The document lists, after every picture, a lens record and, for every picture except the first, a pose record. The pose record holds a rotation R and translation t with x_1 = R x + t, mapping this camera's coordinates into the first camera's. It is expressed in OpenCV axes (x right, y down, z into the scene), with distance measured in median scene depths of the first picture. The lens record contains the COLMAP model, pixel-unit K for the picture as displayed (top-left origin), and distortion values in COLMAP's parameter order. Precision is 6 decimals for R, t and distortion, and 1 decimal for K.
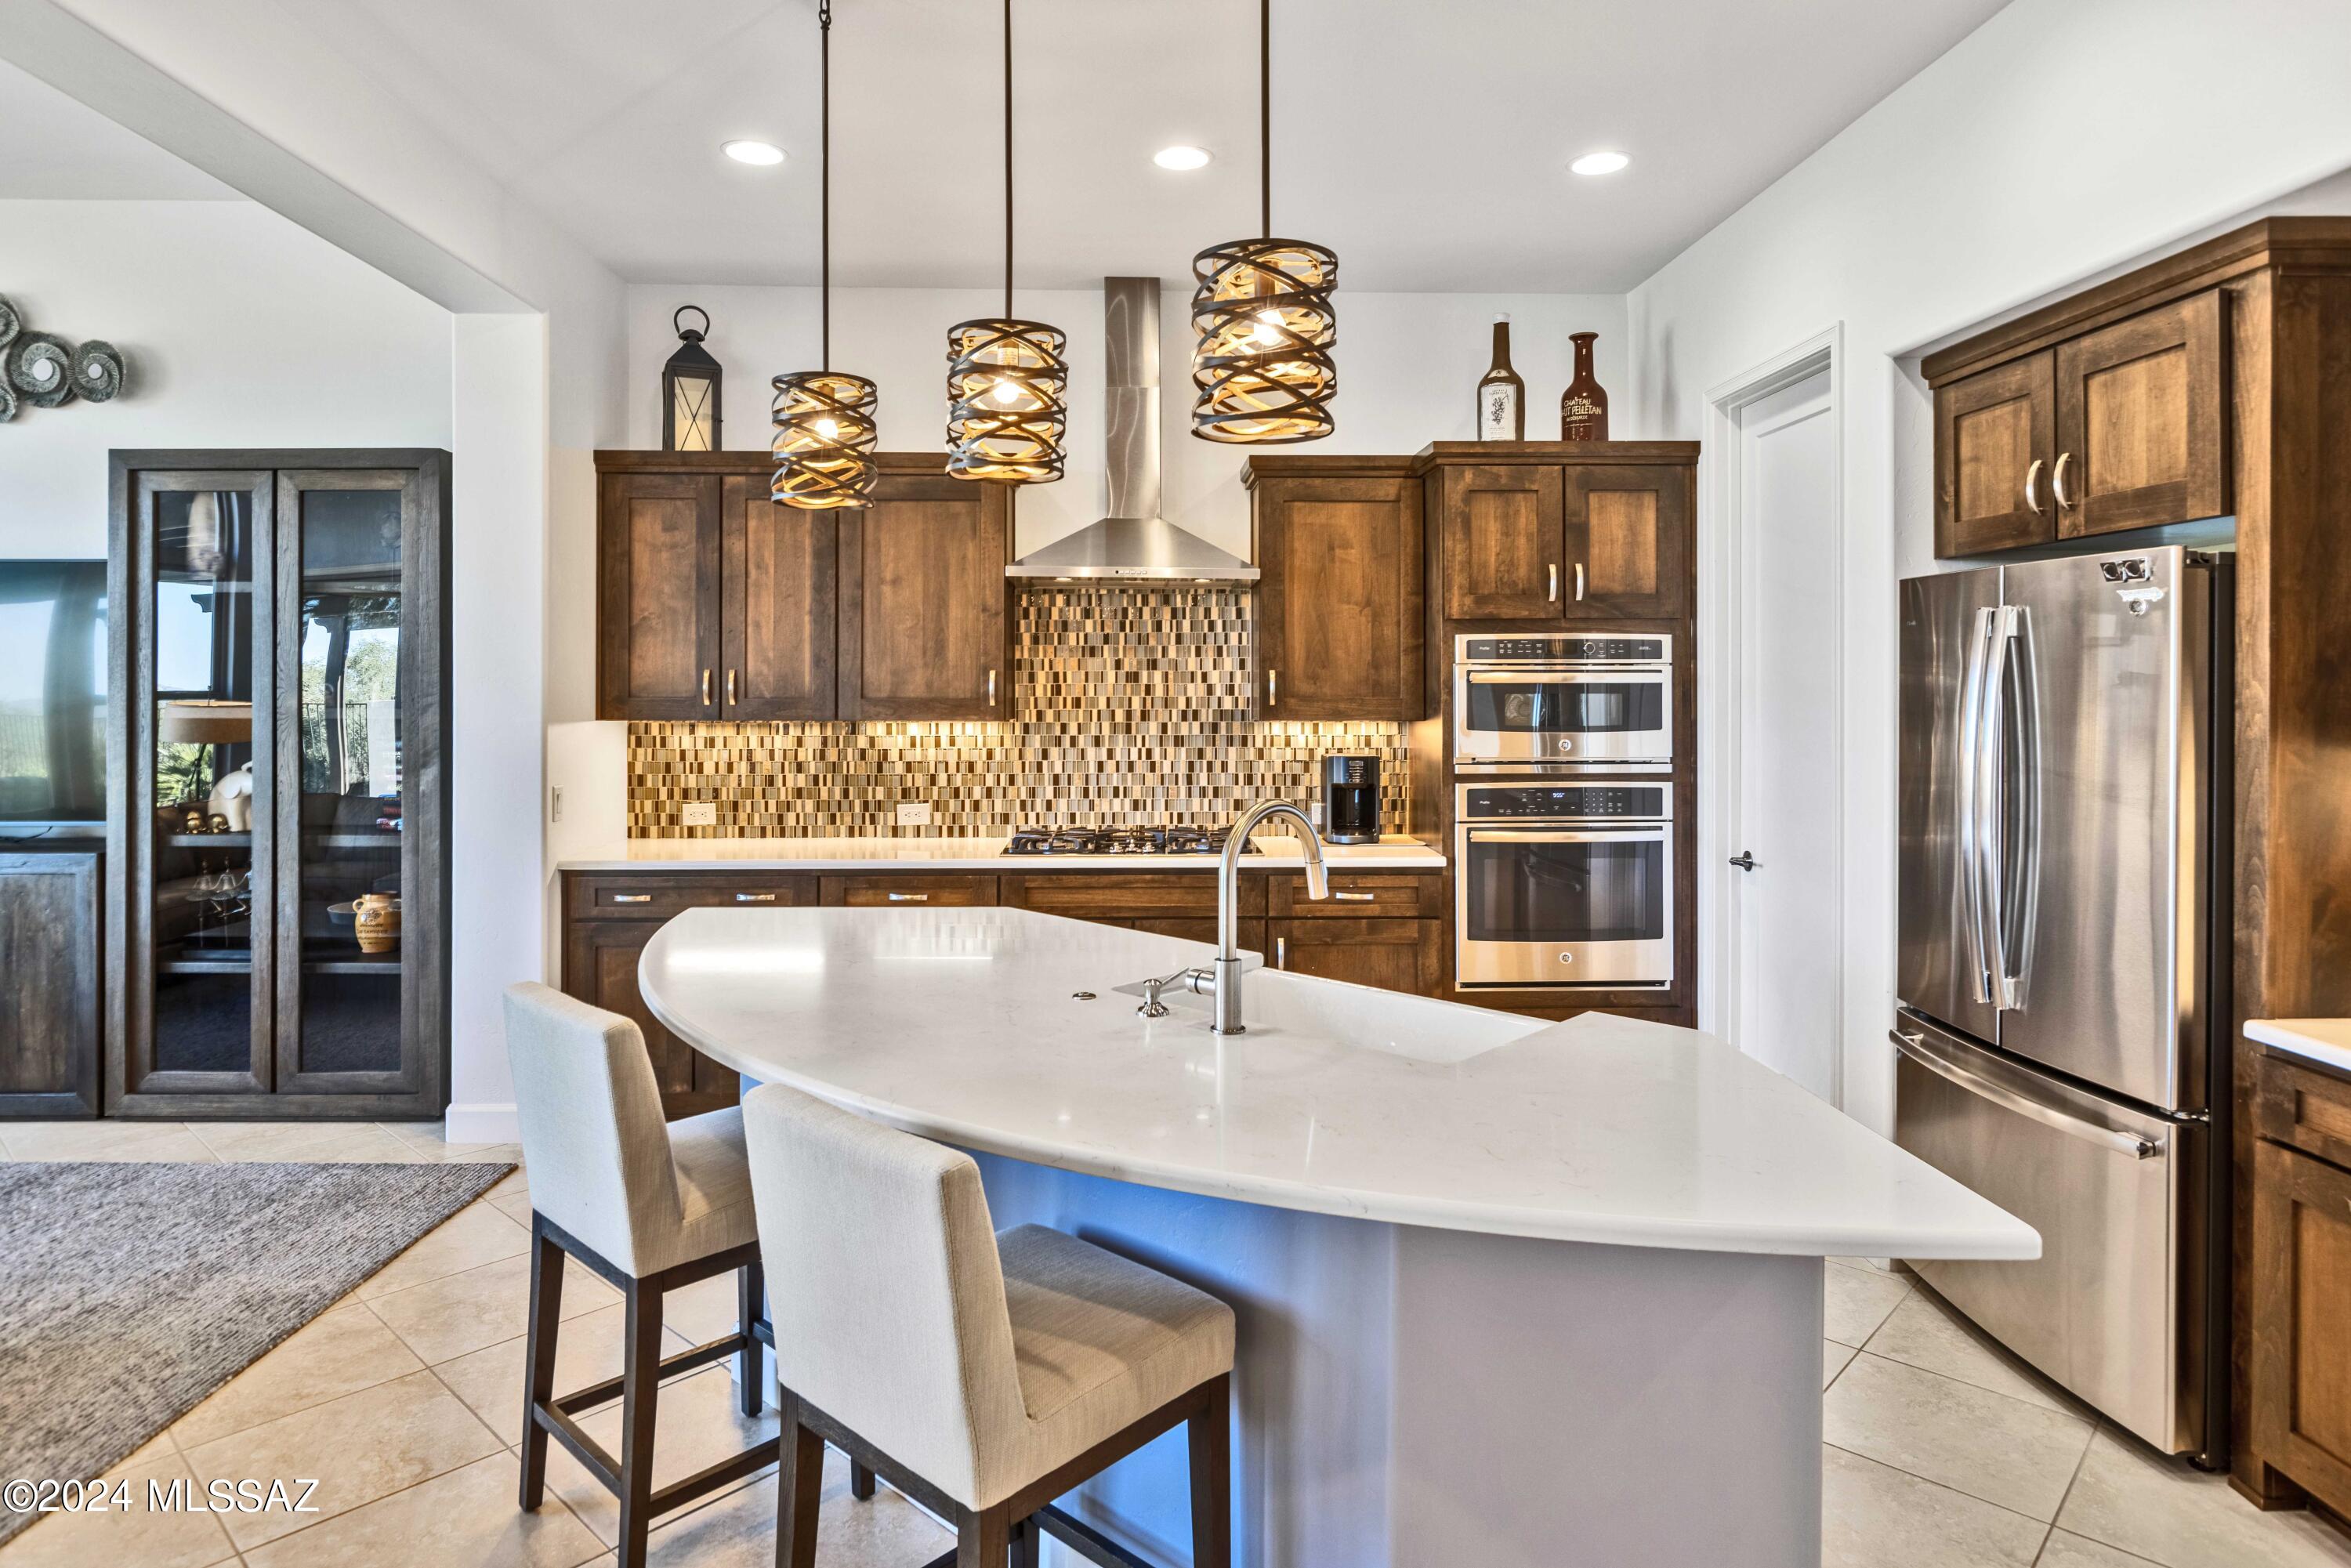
lens RADIAL K [[1351.8, 0, 1226.5], [0, 1351.8, 681.5], [0, 0, 1]] dist [-0.011407, 0.000603]
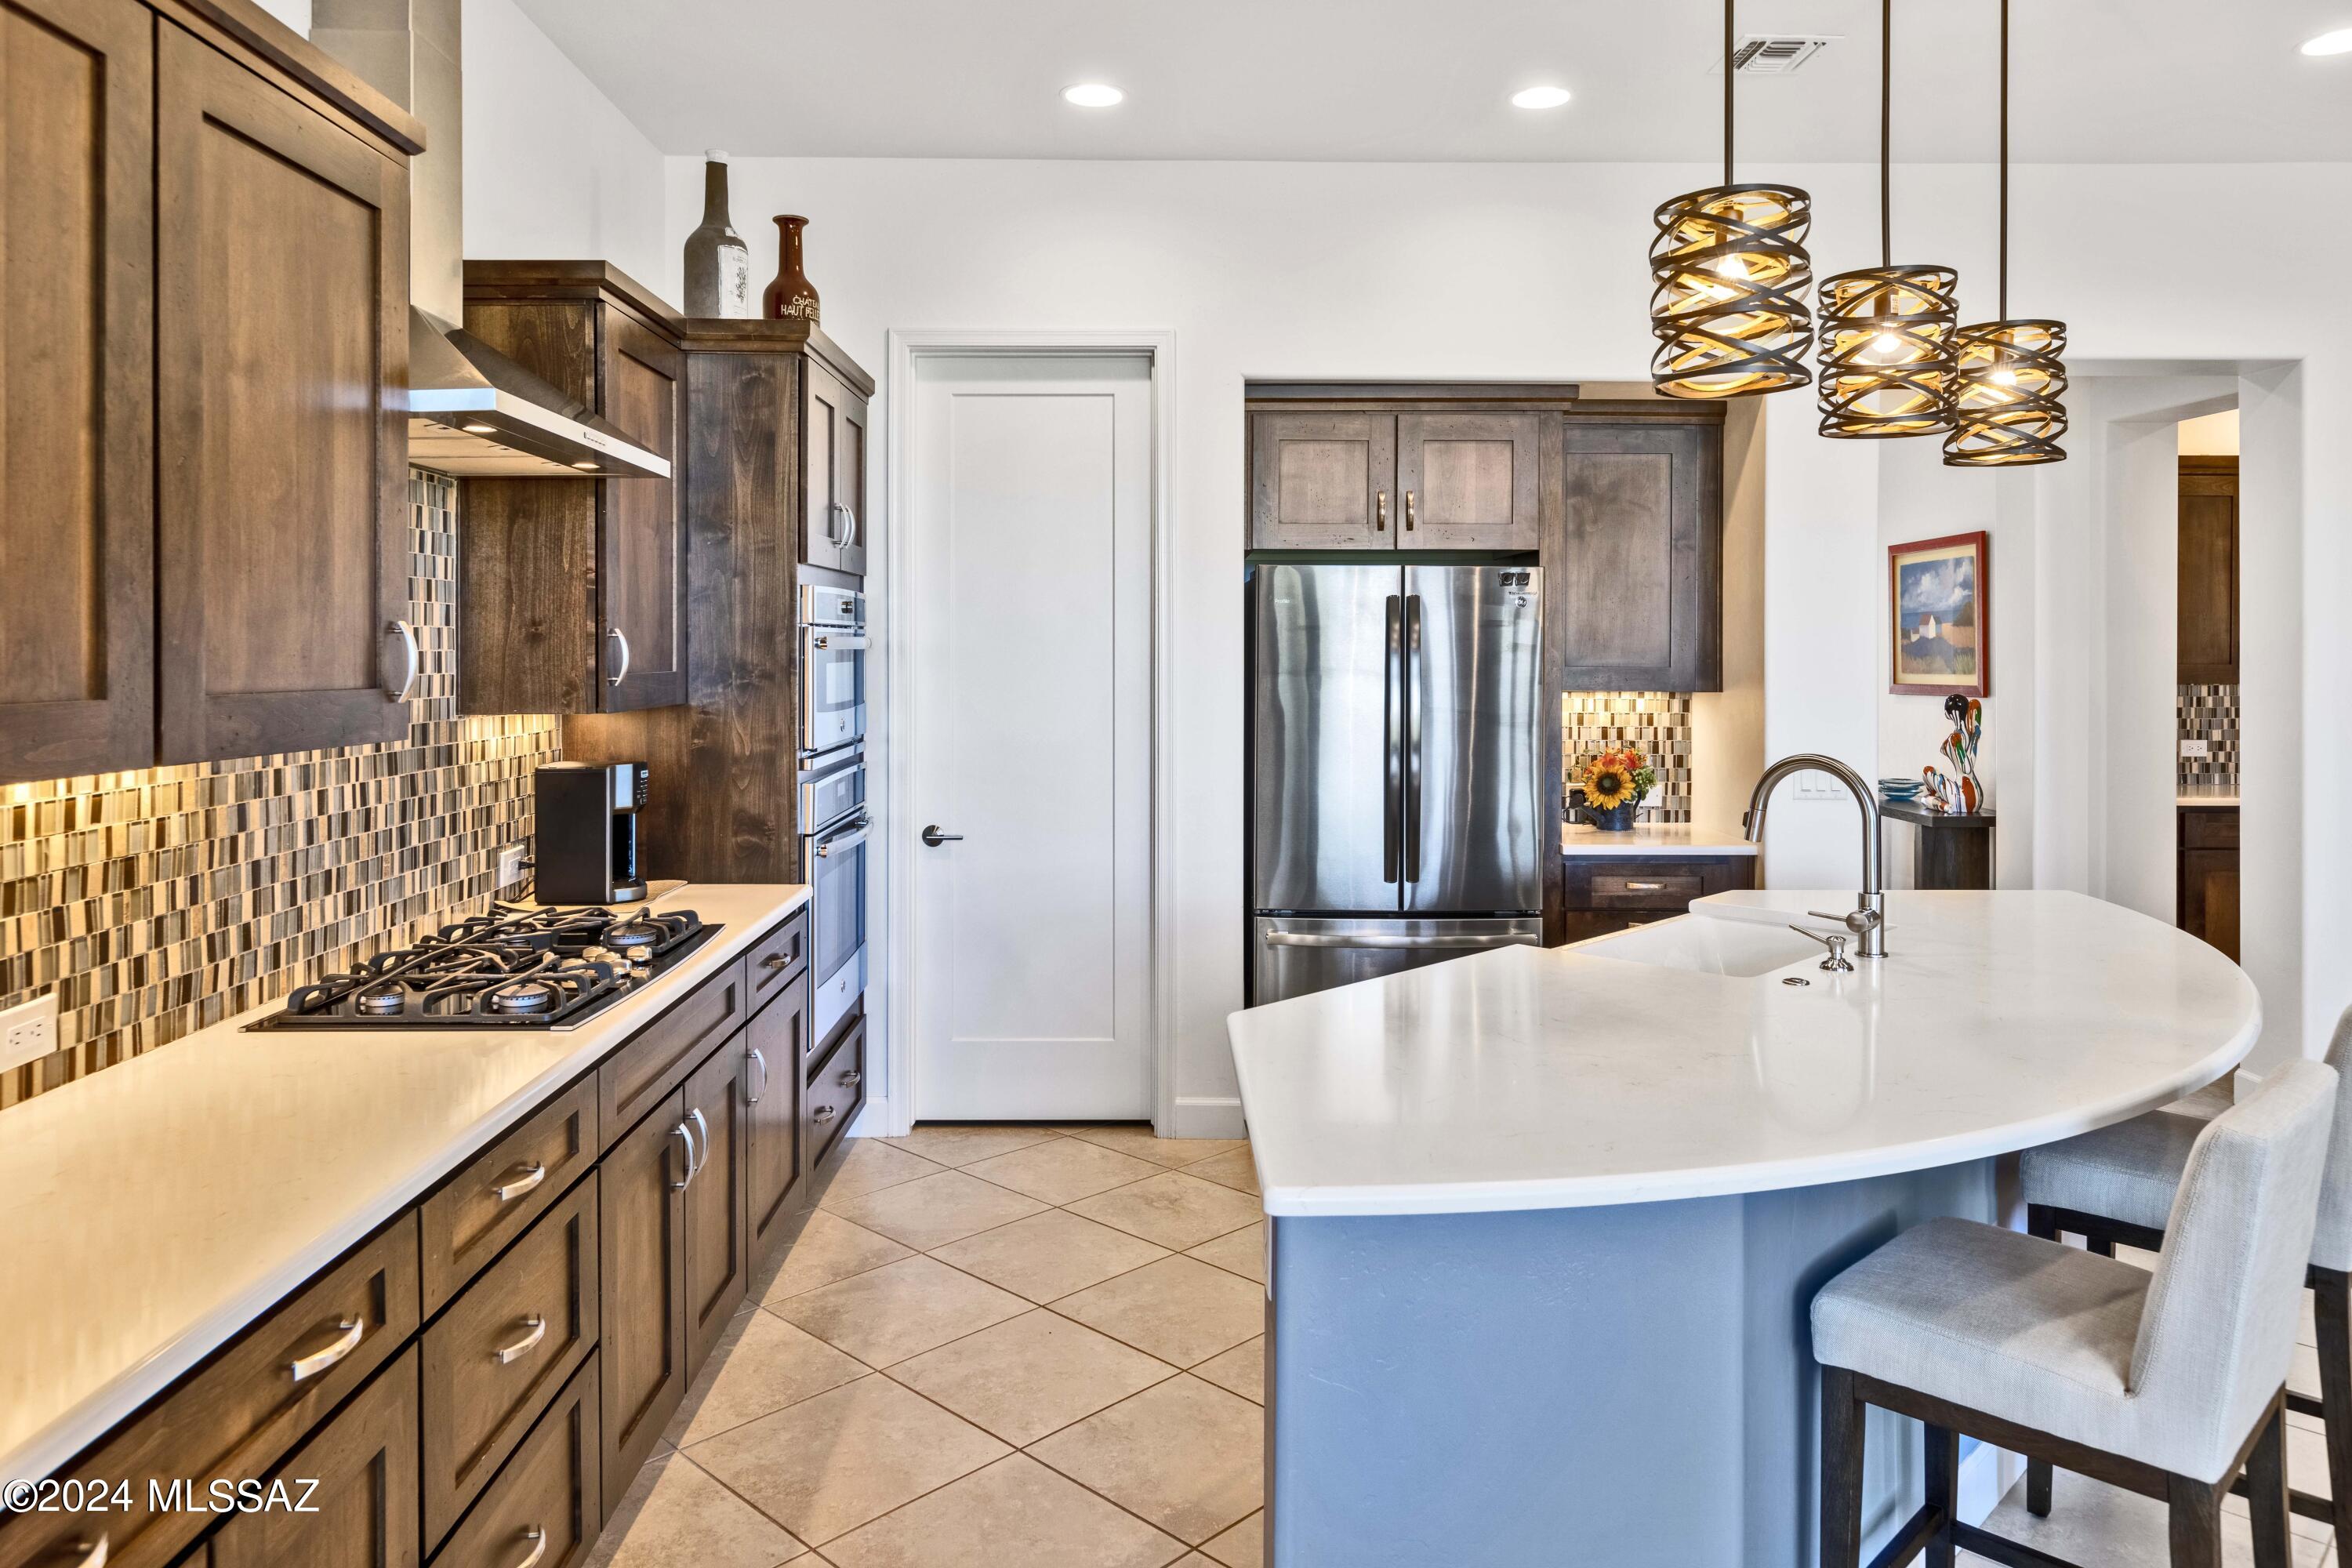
lens RADIAL K [[1507.8, 0, 1182.1], [0, 1507.8, 651.3], [0, 0, 1]] dist [-0.000918, -0.000198]
pose [[0.051447, -0.002267, 0.998673, -0.634102], [-0.002323, 0.999994, 0.002390, -0.000320], [-0.998673, -0.002443, 0.051441, 0.729385]]
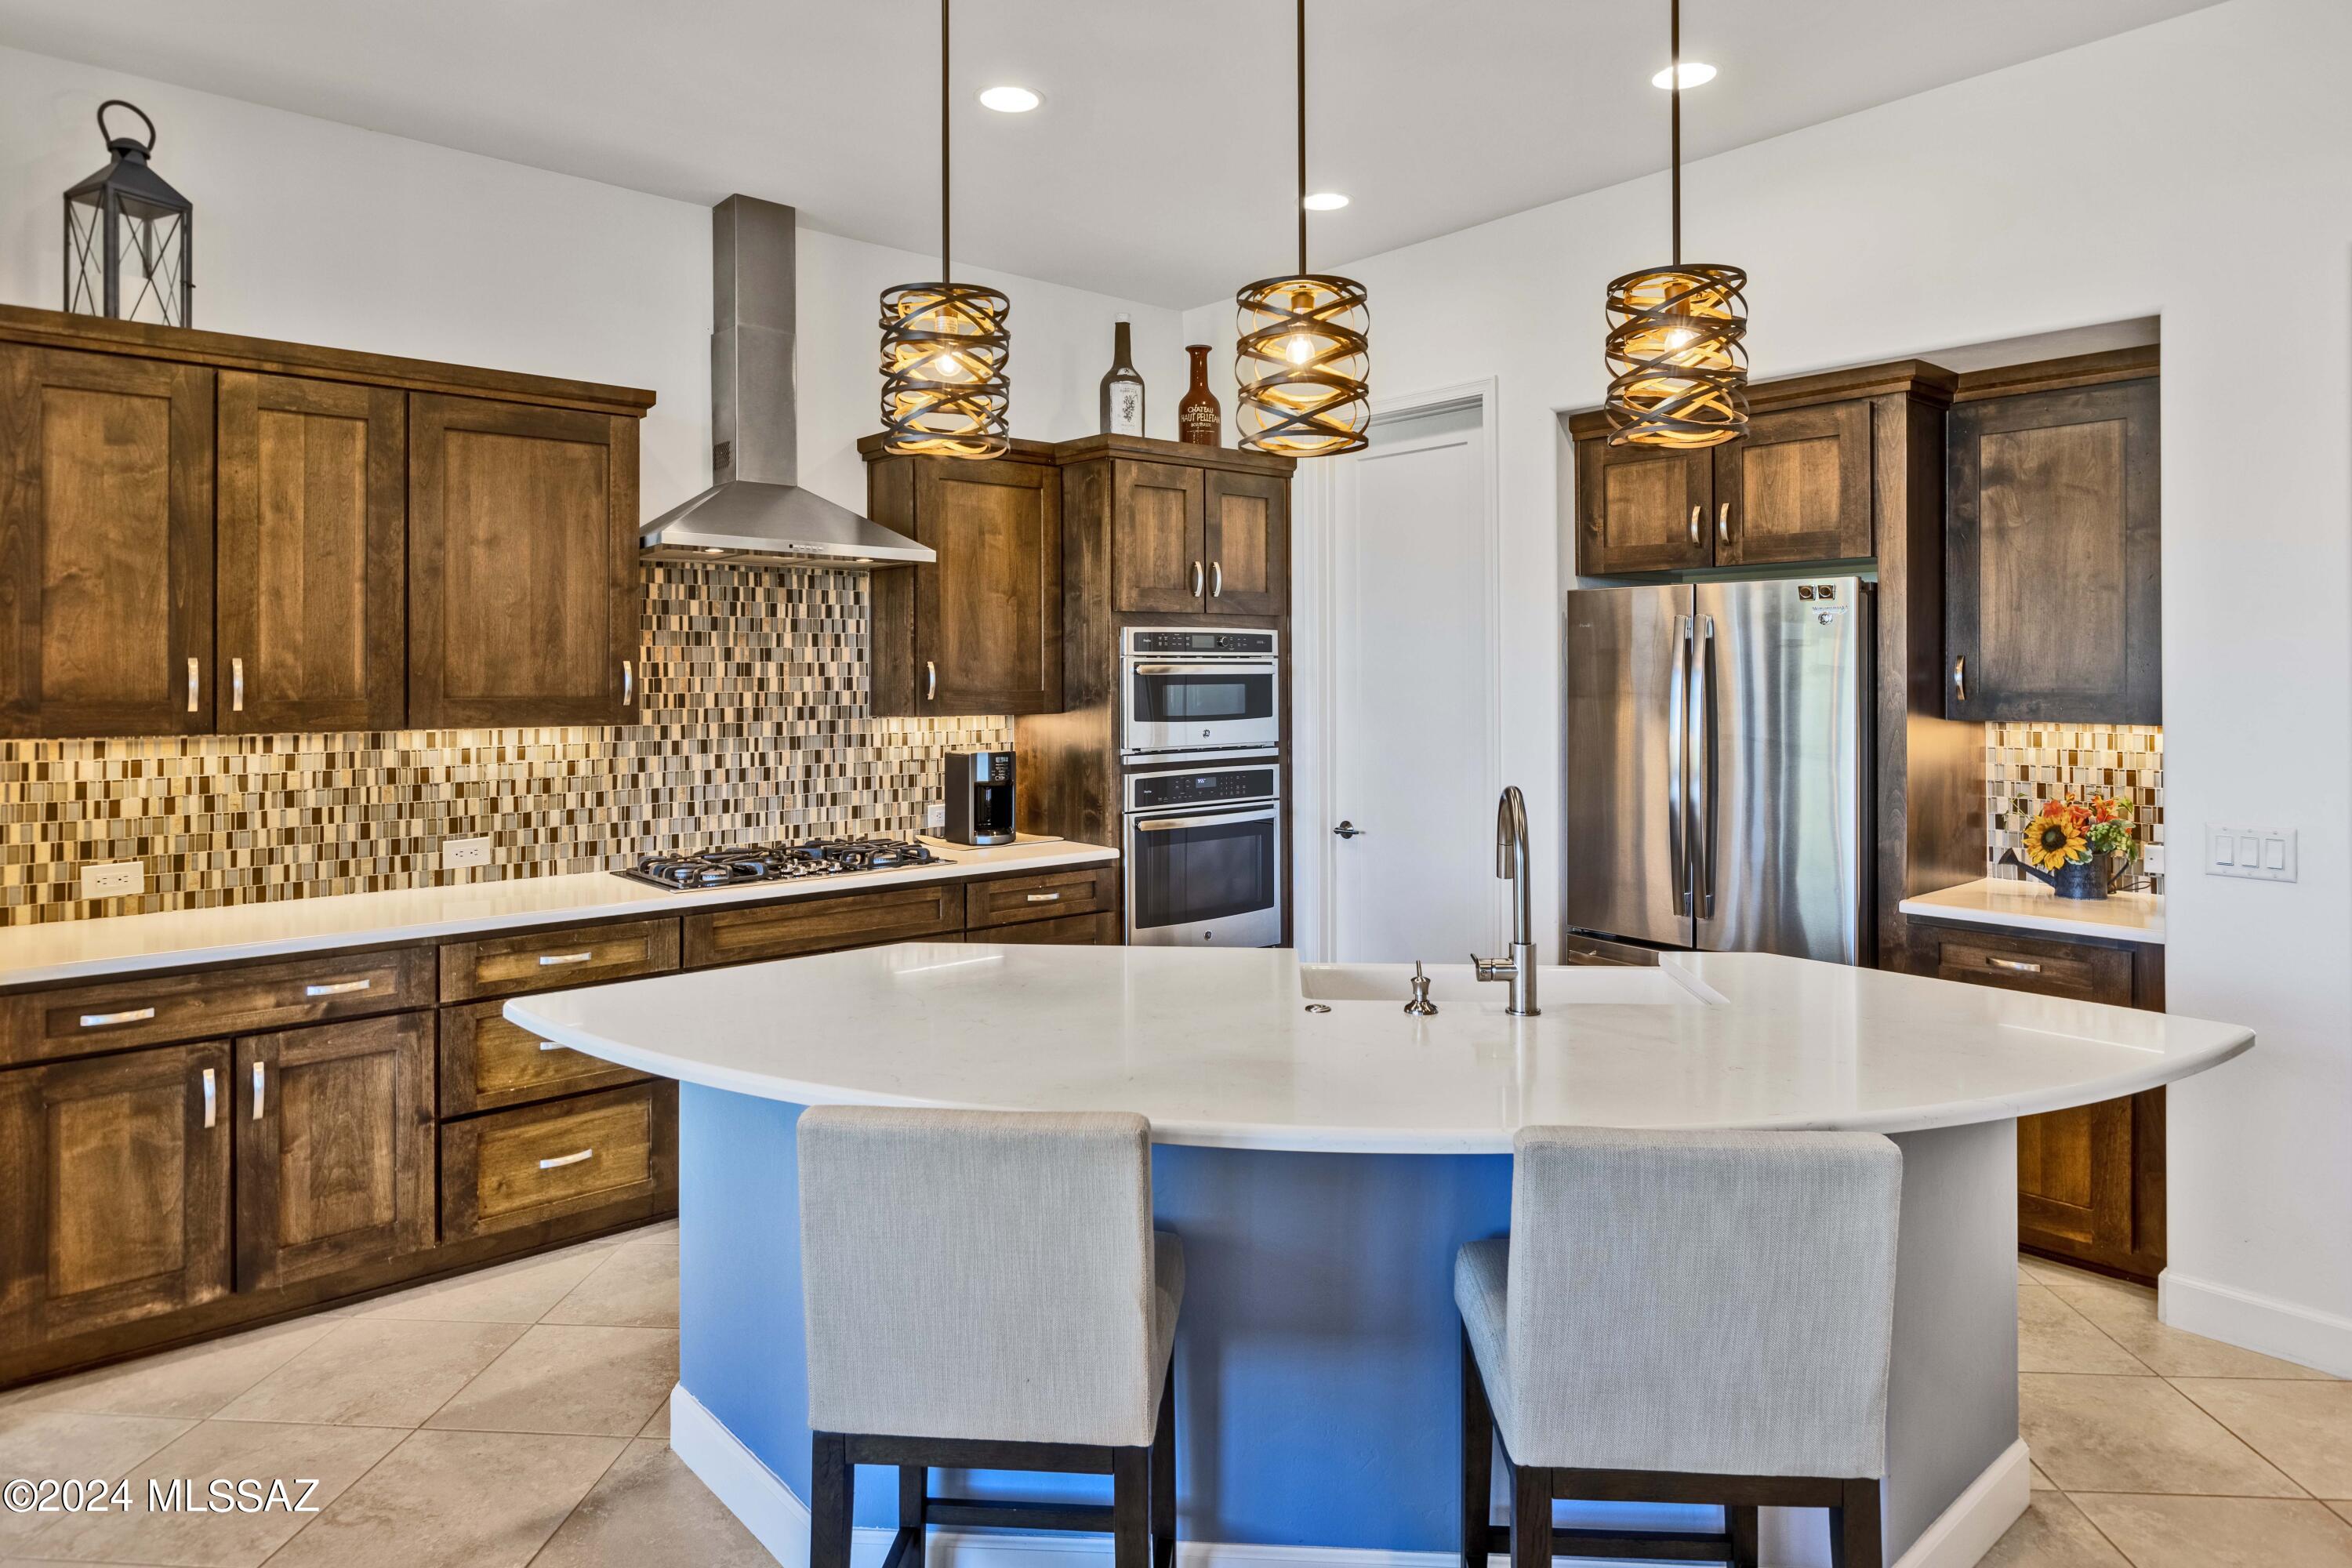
lens RADIAL K [[1352.4, 0, 1204.9], [0, 1352.4, 666.5], [0, 0, 1]] dist [-0.011407, 0.000603]
pose [[0.780853, 0.000349, 0.624715, -0.402464], [0.003131, 0.999985, -0.004473, -0.000417], [-0.624707, 0.005448, 0.780840, 0.169632]]
